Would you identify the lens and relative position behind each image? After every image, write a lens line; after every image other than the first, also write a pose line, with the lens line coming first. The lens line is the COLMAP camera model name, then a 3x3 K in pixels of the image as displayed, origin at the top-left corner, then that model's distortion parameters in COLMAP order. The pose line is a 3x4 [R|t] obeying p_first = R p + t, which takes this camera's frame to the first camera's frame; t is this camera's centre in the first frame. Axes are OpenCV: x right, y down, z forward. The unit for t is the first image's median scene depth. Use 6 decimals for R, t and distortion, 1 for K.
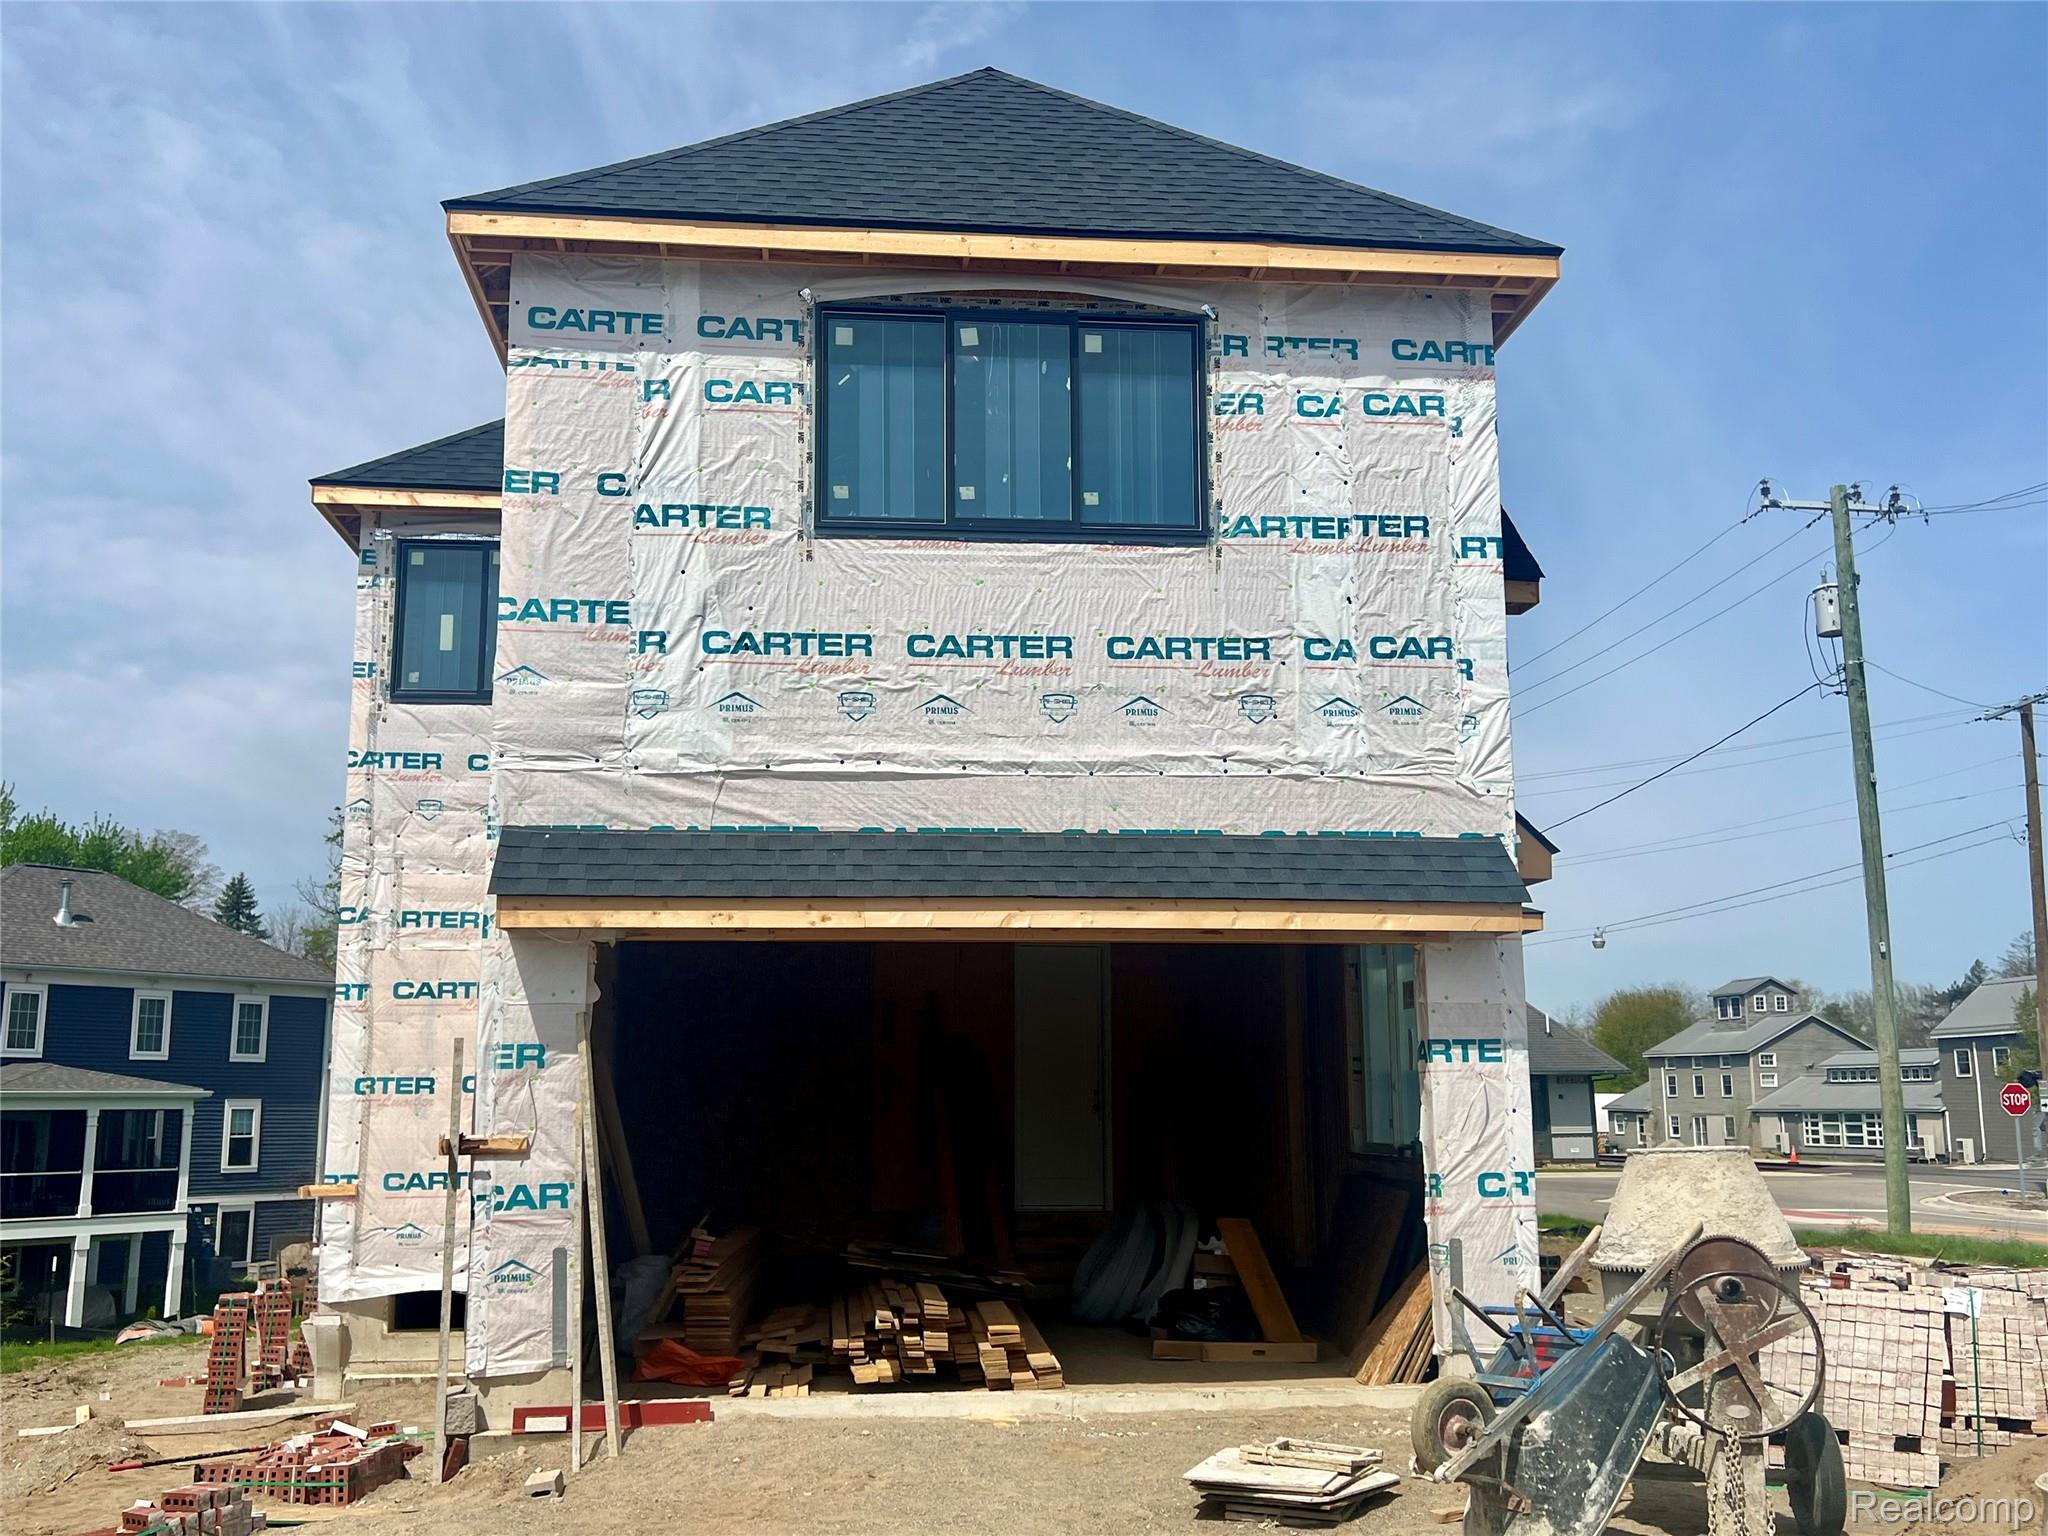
lens RADIAL K [[1890.6, 0, 1020.6], [0, 1890.6, 781.4], [0, 0, 1]] dist [0.056669, 0.000000]
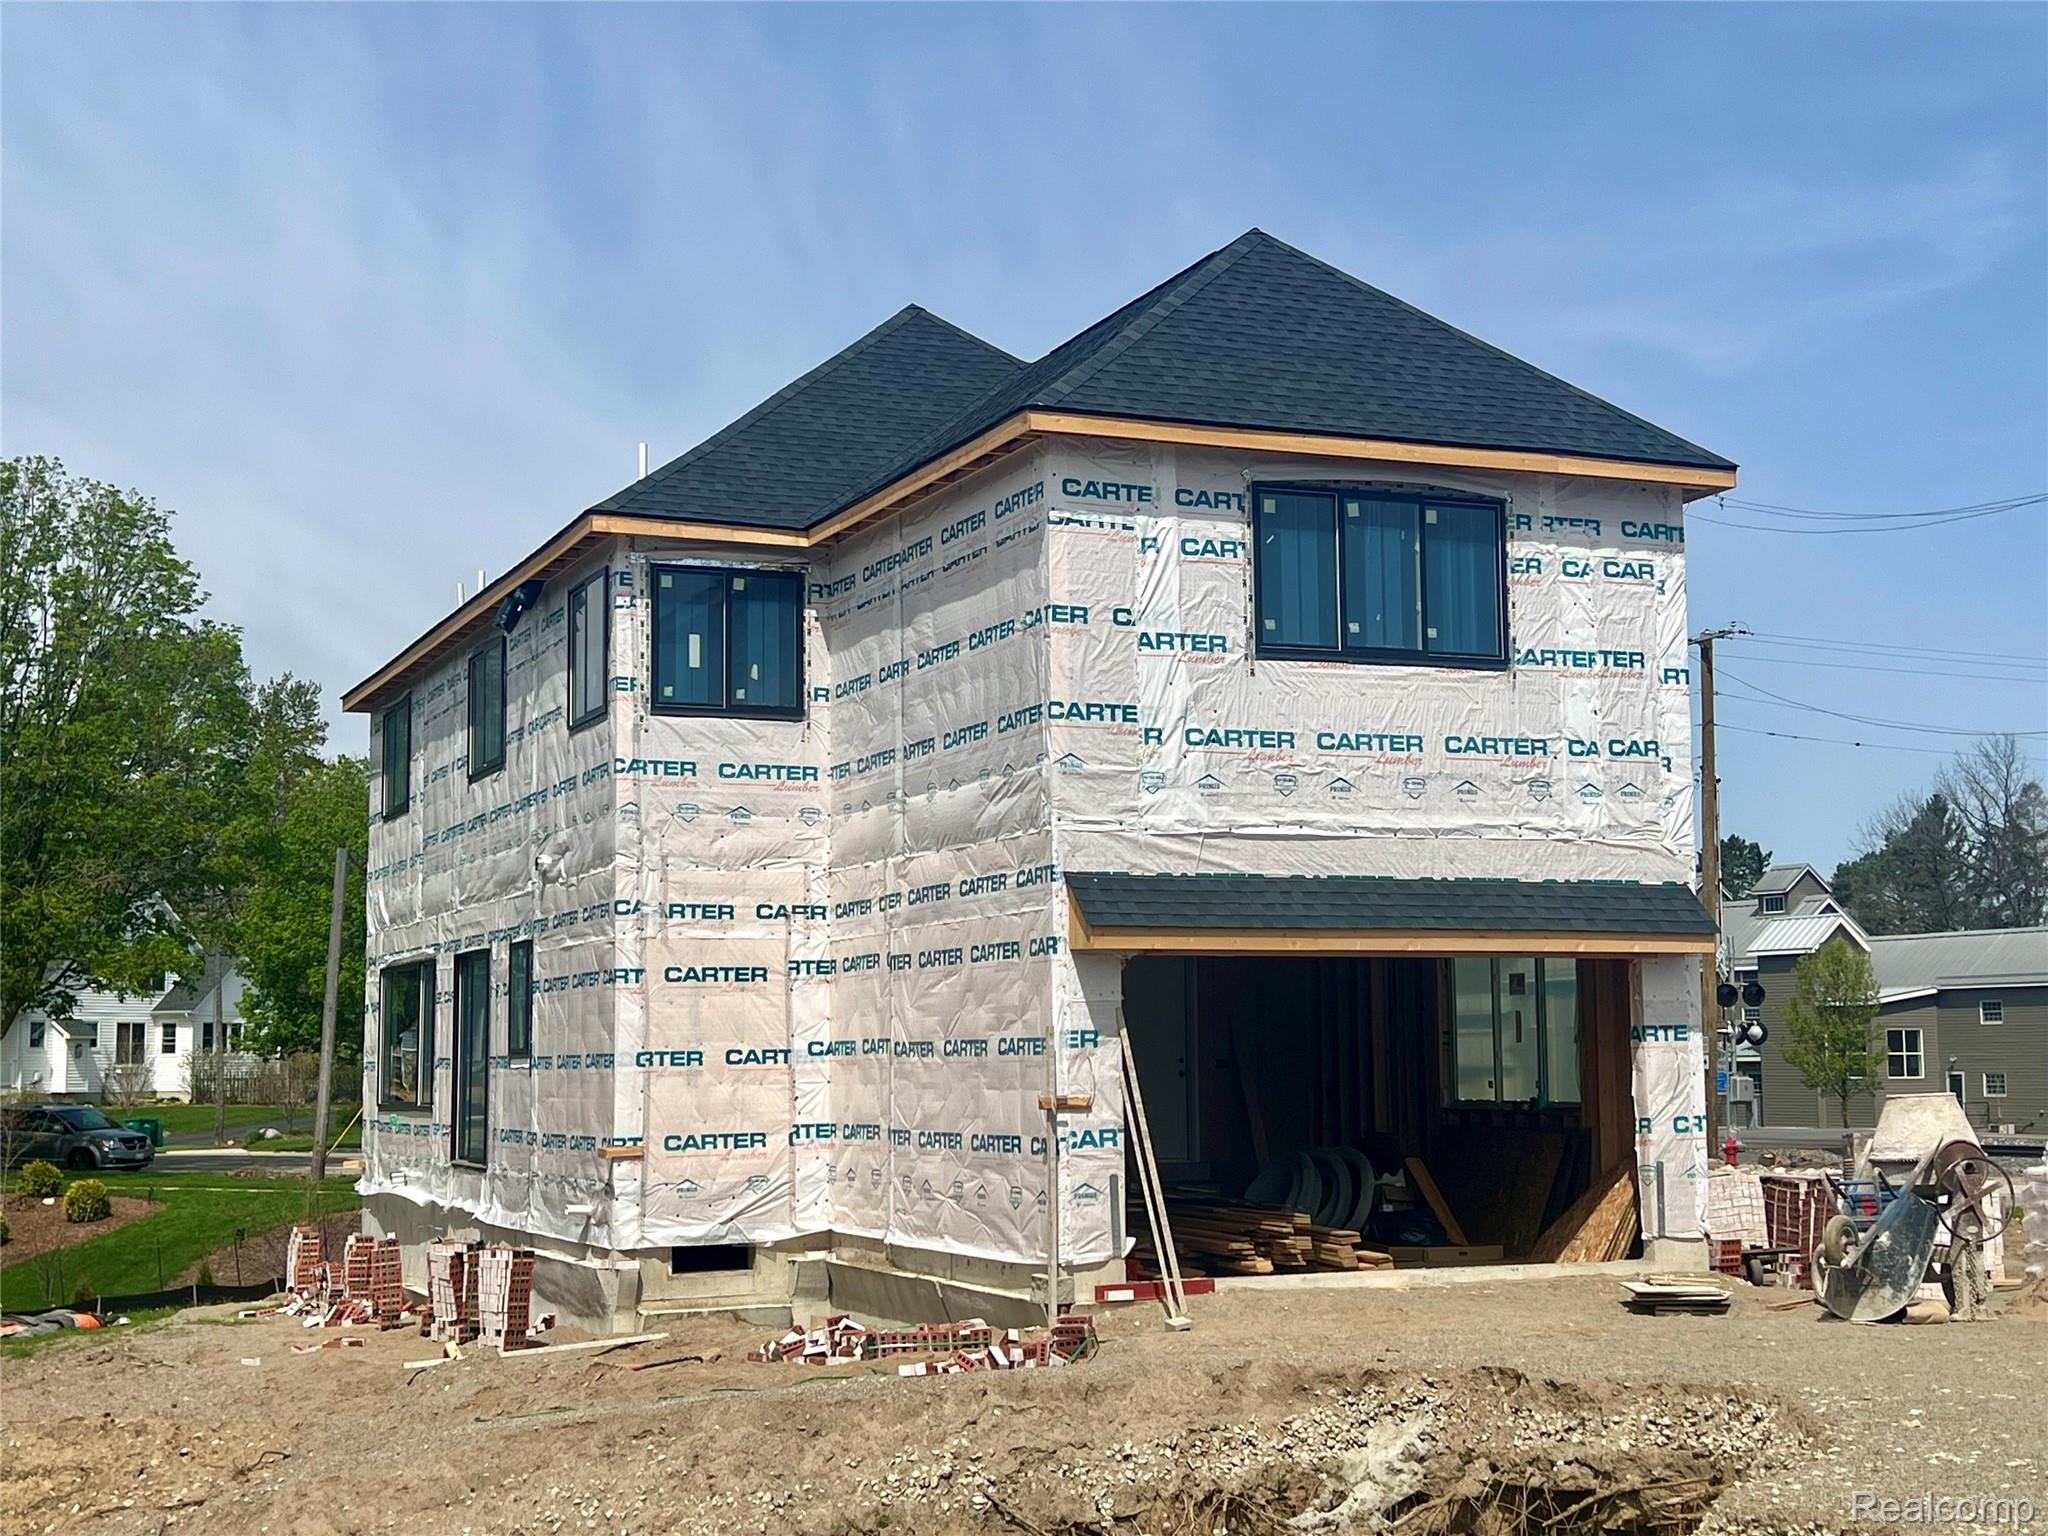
lens RADIAL K [[2768.2, 0, 1022.3], [0, 2768.2, 758.4], [0, 0, 1]] dist [0.115892, 0.000000]
pose [[0.953758, 0.024840, 0.299549, -0.856384], [-0.041914, 0.997833, 0.050710, -0.150498], [-0.297640, -0.060921, 0.952732, -0.844694]]
